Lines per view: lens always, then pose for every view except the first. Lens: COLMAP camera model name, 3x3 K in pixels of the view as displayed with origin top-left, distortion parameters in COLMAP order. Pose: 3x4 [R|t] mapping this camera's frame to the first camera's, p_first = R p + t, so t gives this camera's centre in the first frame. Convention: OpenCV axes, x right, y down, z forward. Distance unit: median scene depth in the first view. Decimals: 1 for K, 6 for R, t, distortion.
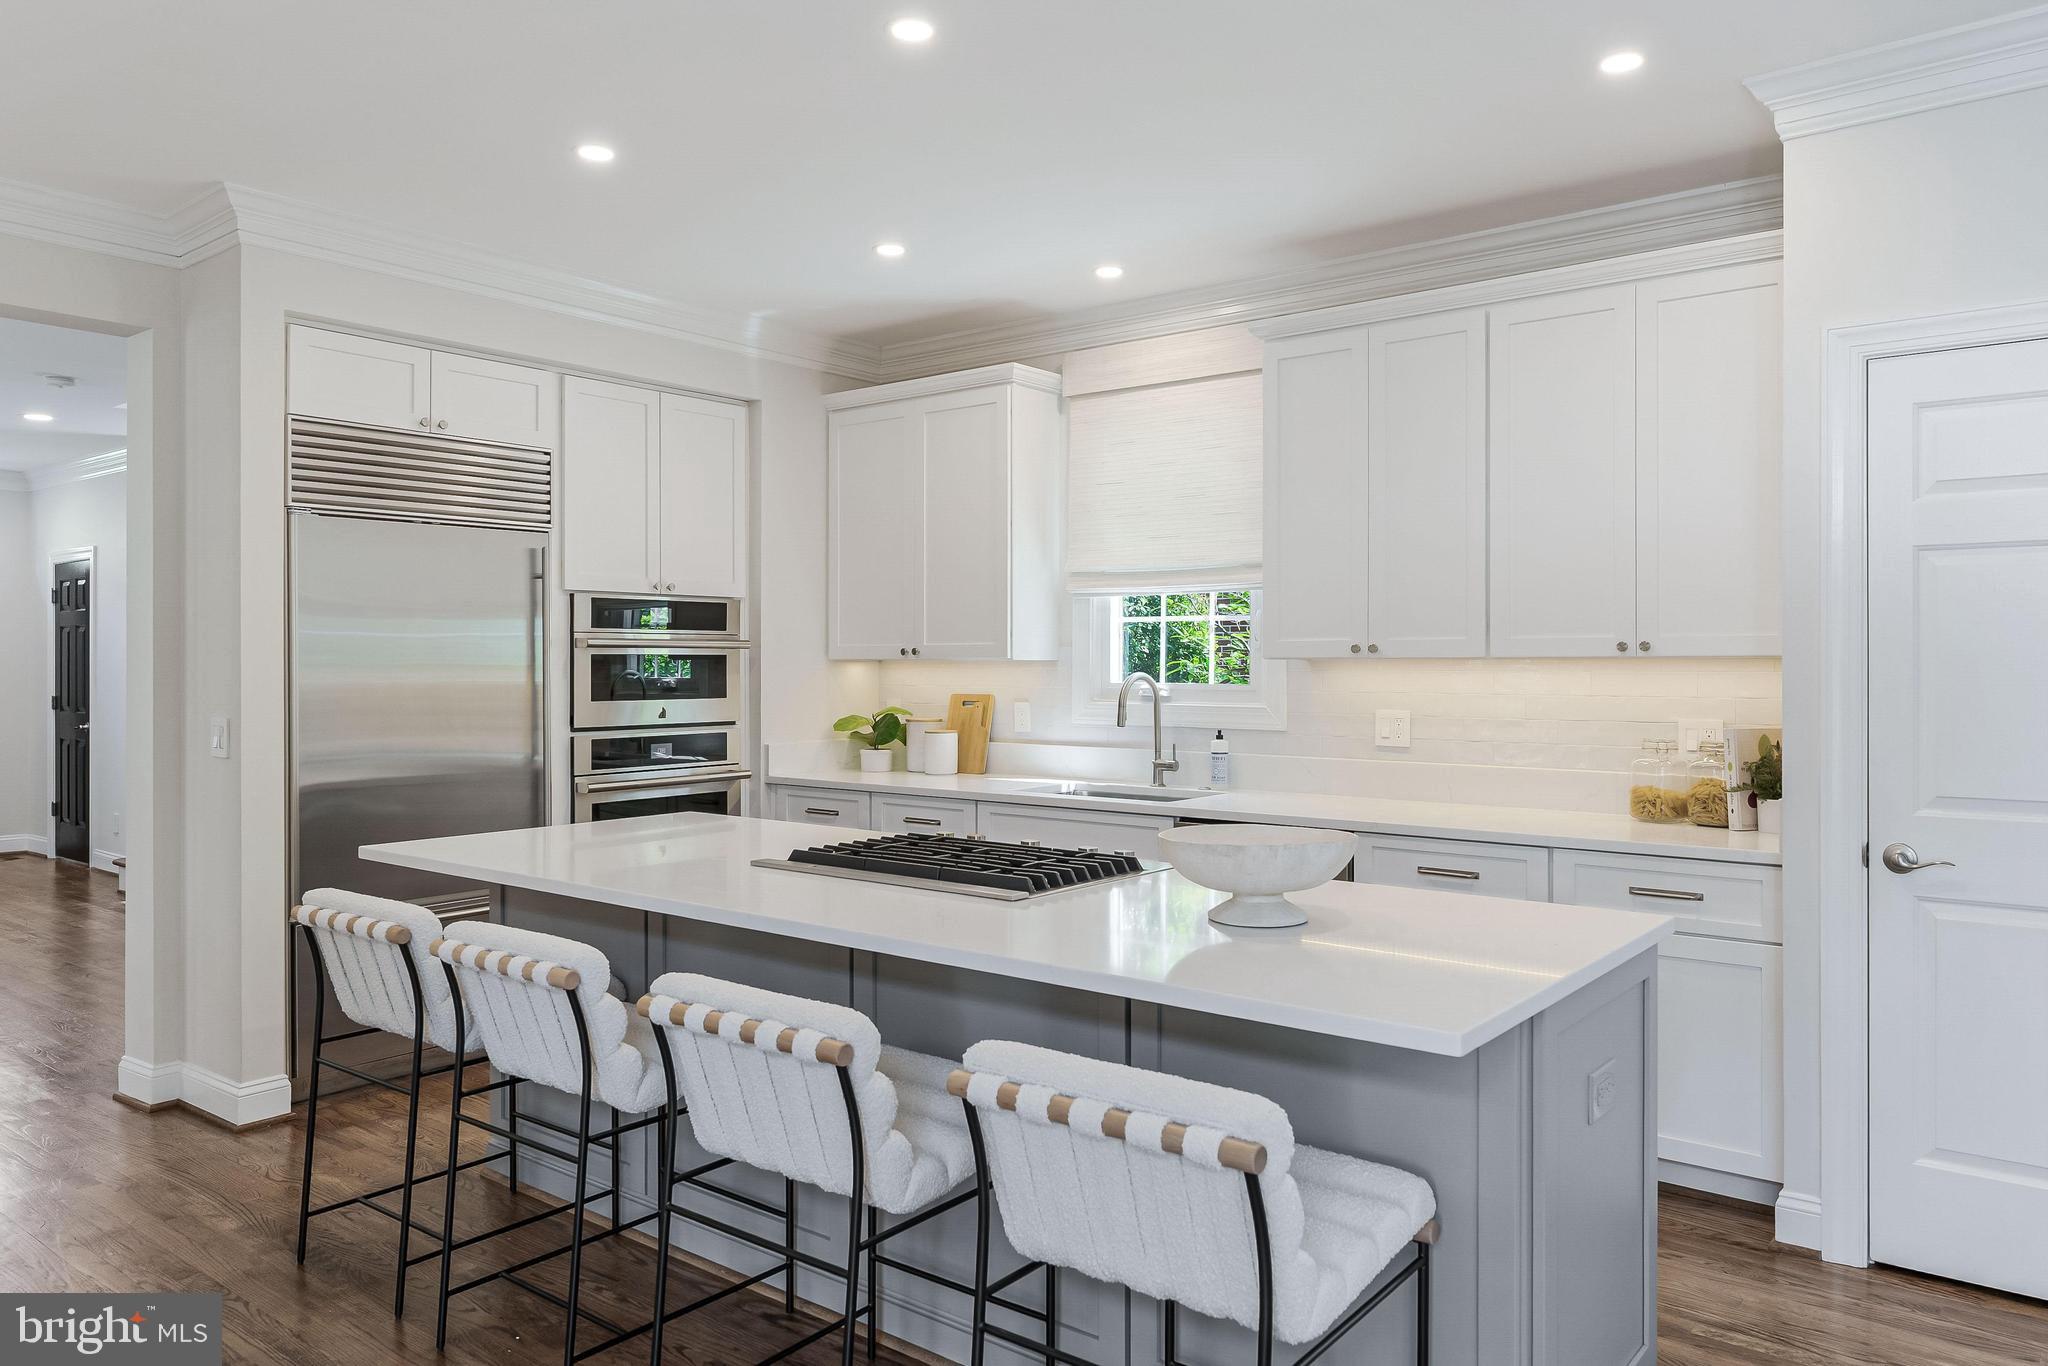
lens RADIAL K [[1377.9, 0, 1024.0], [0, 1377.9, 683.0], [0, 0, 1]] dist [-0.000338, -0.000160]
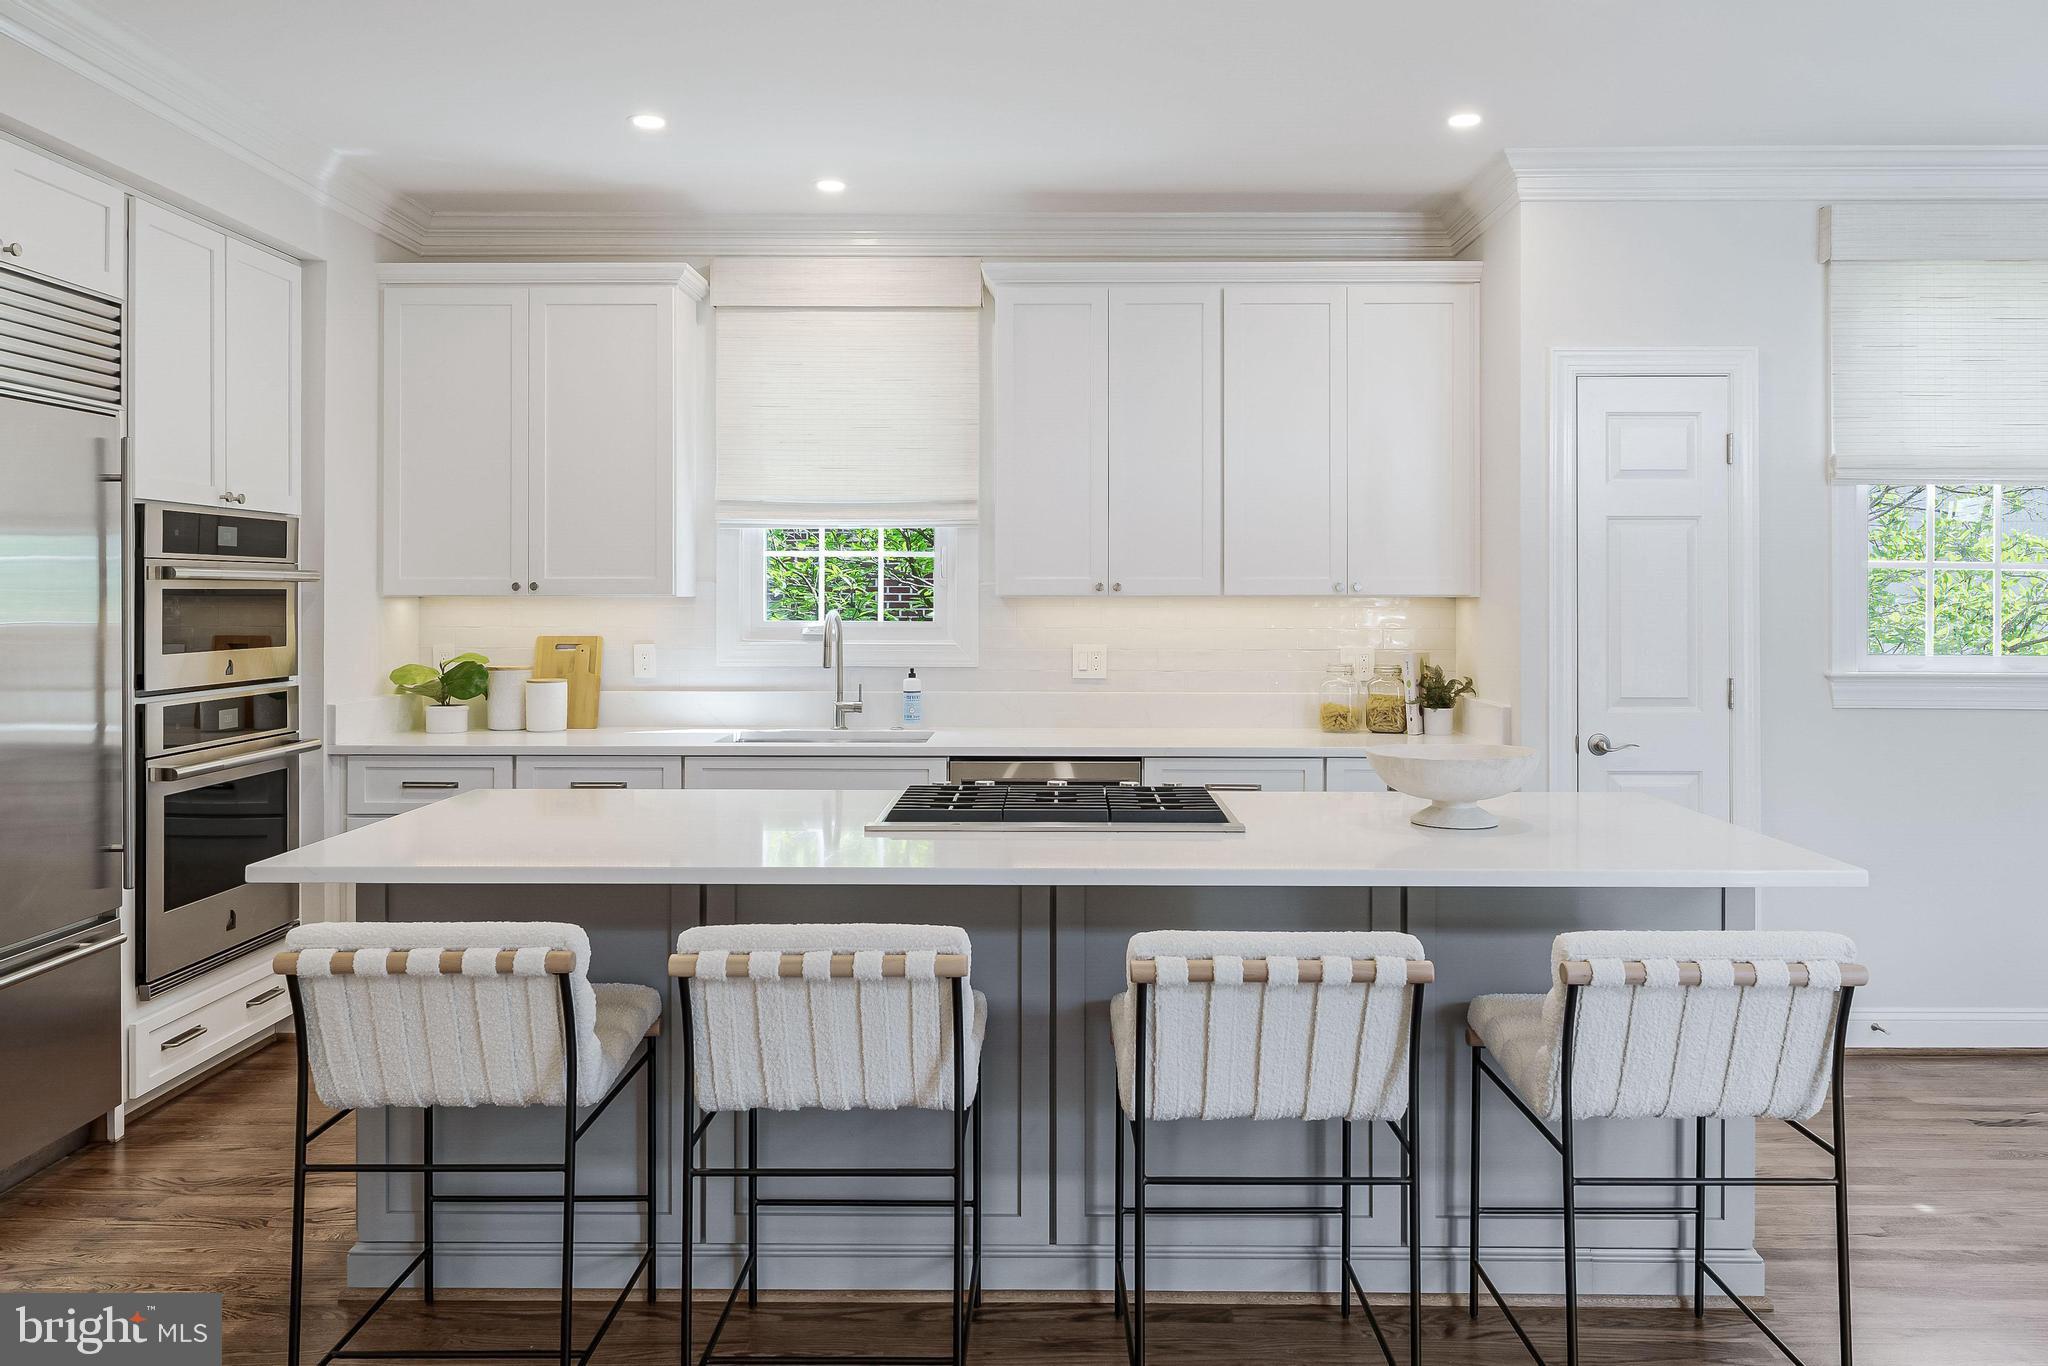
lens RADIAL K [[1484.0, 0, 1030.1], [0, 1484.0, 618.6], [0, 0, 1]] dist [0.000711, 0.001347]
pose [[0.792815, -0.008176, 0.609408, -0.424566], [0.008029, 0.999963, 0.002970, -0.003718], [-0.609410, 0.002539, 0.792851, 0.106240]]
